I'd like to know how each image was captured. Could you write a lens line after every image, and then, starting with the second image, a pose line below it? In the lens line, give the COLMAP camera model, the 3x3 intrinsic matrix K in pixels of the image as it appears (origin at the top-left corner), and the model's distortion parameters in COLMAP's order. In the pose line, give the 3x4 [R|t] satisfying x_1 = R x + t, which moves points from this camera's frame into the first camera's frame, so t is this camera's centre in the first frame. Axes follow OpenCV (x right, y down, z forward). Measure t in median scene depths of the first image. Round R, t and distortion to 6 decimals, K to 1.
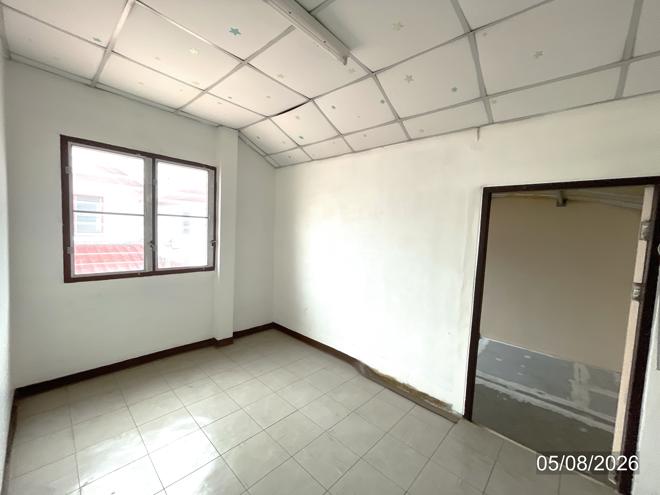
lens RADIAL K [[266.5, 0, 330.0], [0, 266.5, 247.5], [0, 0, 1]] dist [-0.000876, -0.000170]
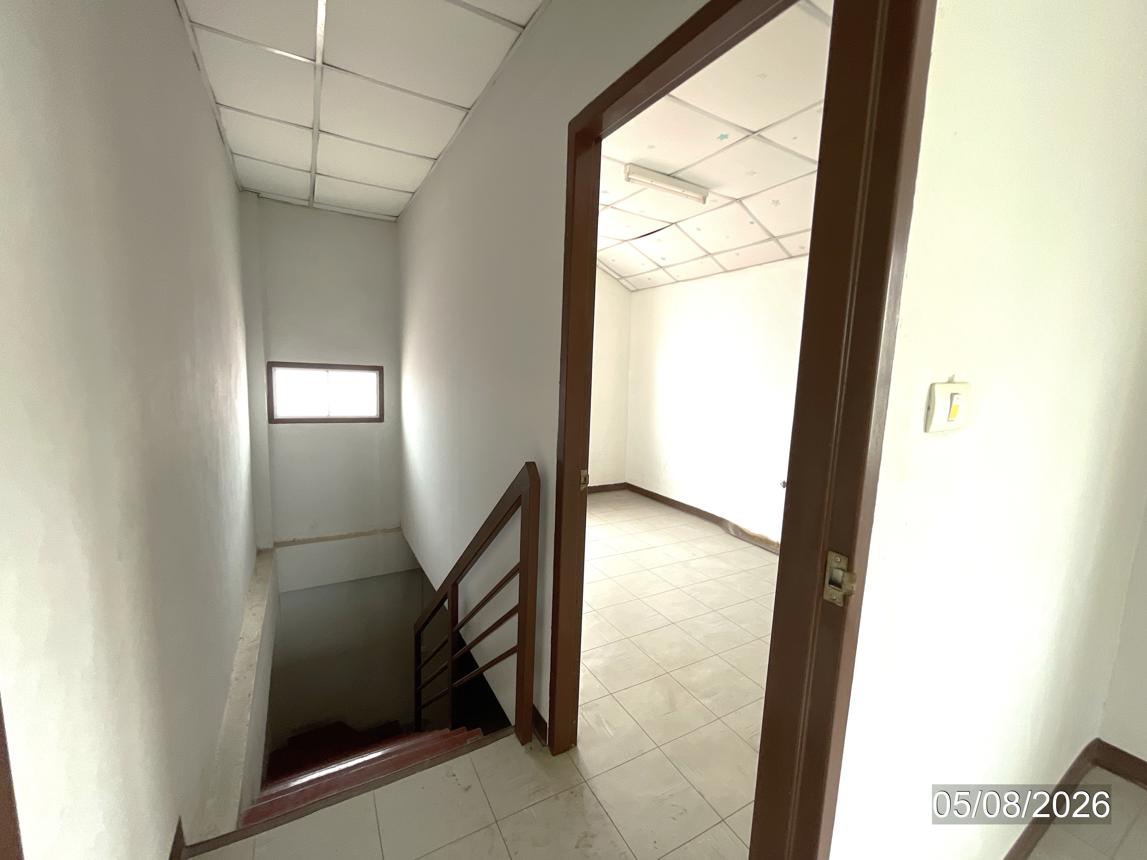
lens RADIAL K [[469.1, 0, 573.5], [0, 469.1, 430.0], [0, 0, 1]] dist [-0.001623, 0.000272]
pose [[0.953437, 0.022524, -0.300751, 0.082451], [-0.006081, 0.998440, 0.055499, 0.056992], [0.301532, -0.051086, 0.952086, -0.548825]]
